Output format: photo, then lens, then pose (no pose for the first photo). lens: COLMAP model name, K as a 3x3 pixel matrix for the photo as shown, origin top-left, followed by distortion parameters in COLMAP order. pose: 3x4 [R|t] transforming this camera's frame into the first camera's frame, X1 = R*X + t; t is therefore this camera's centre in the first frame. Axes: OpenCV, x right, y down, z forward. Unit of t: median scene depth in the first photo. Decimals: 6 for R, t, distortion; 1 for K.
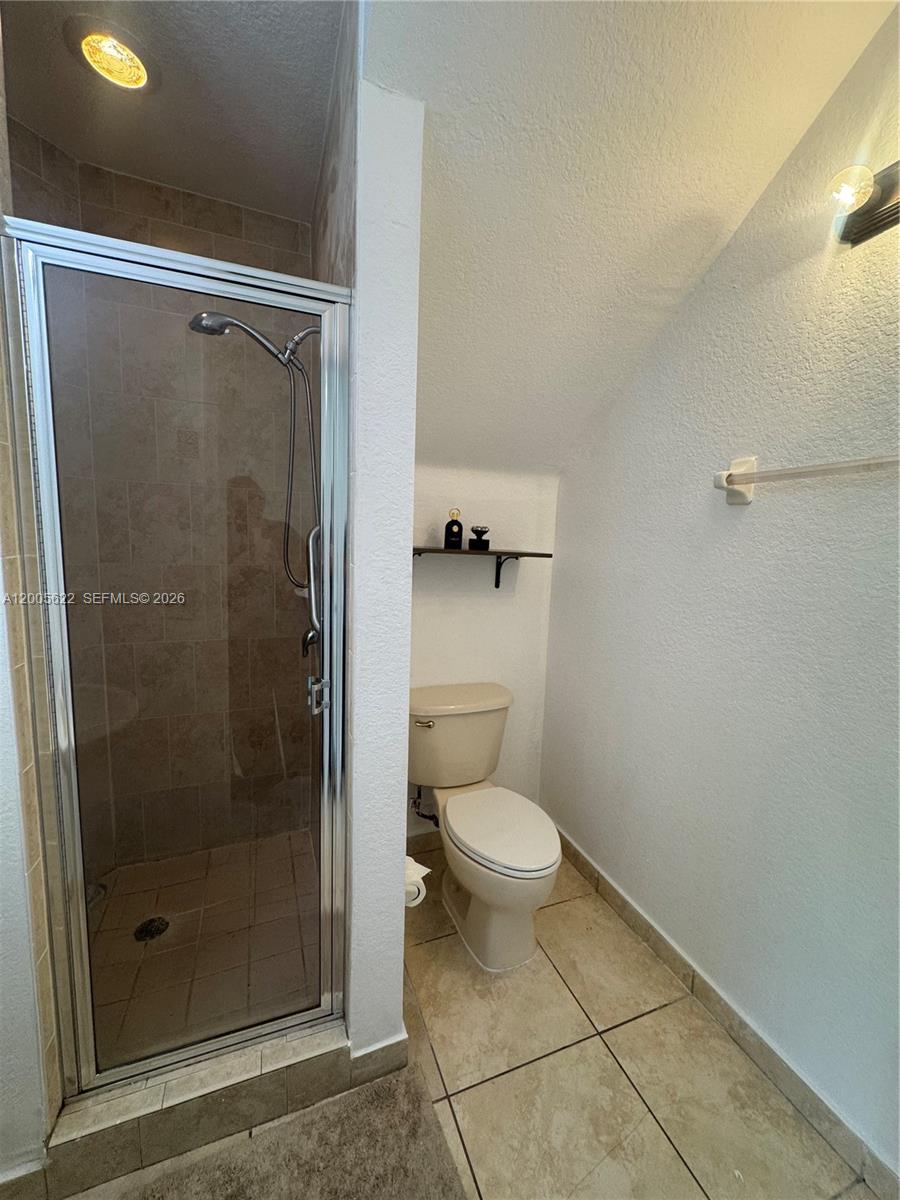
lens RADIAL K [[478.2, 0, 450.0], [0, 478.2, 600.0], [0, 0, 1]] dist [-0.003196, 0.000626]
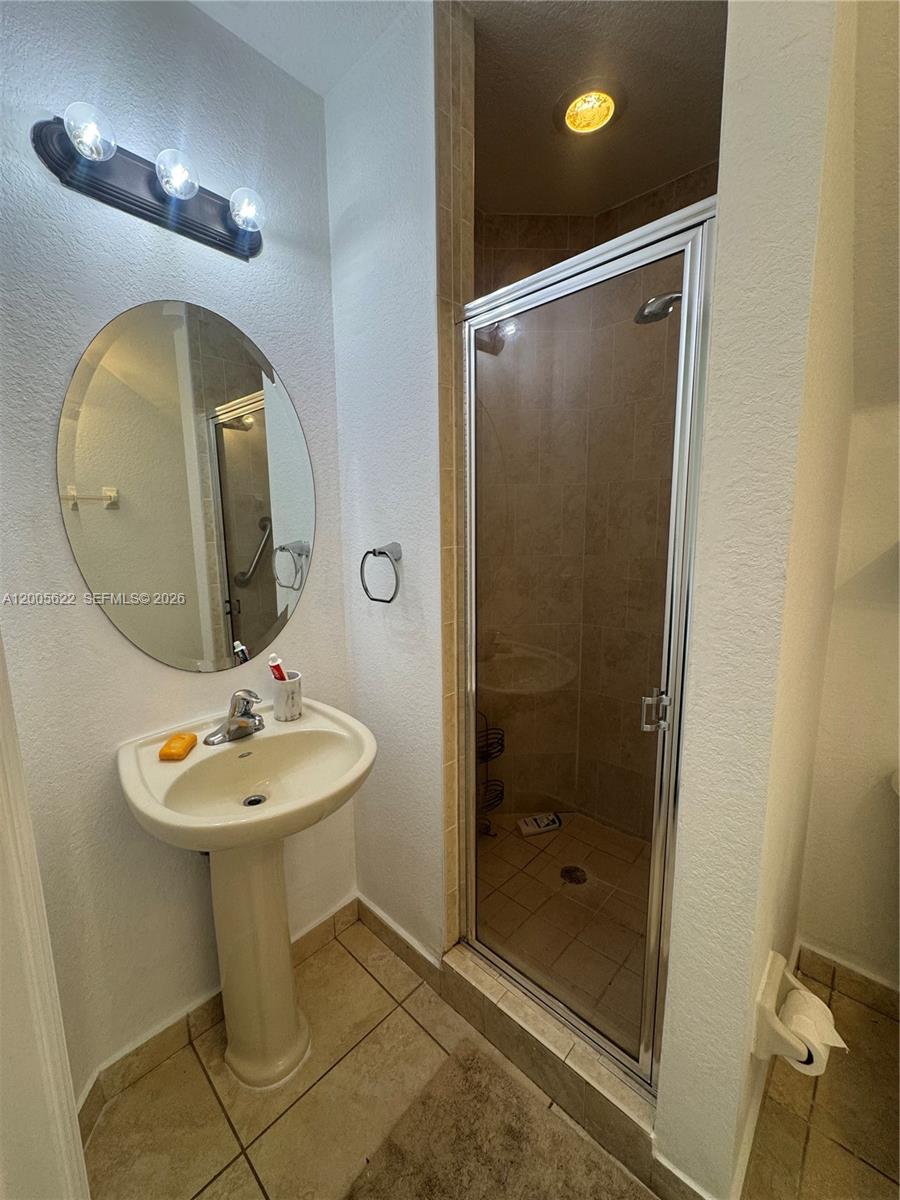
lens RADIAL K [[478.2, 0, 450.0], [0, 478.2, 600.0], [0, 0, 1]] dist [-0.003196, 0.000626]
pose [[0.434358, 0.097682, -0.895428, 0.297344], [-0.091768, 0.993729, 0.063891, -0.017375], [0.896053, 0.054421, 0.440598, 0.277566]]
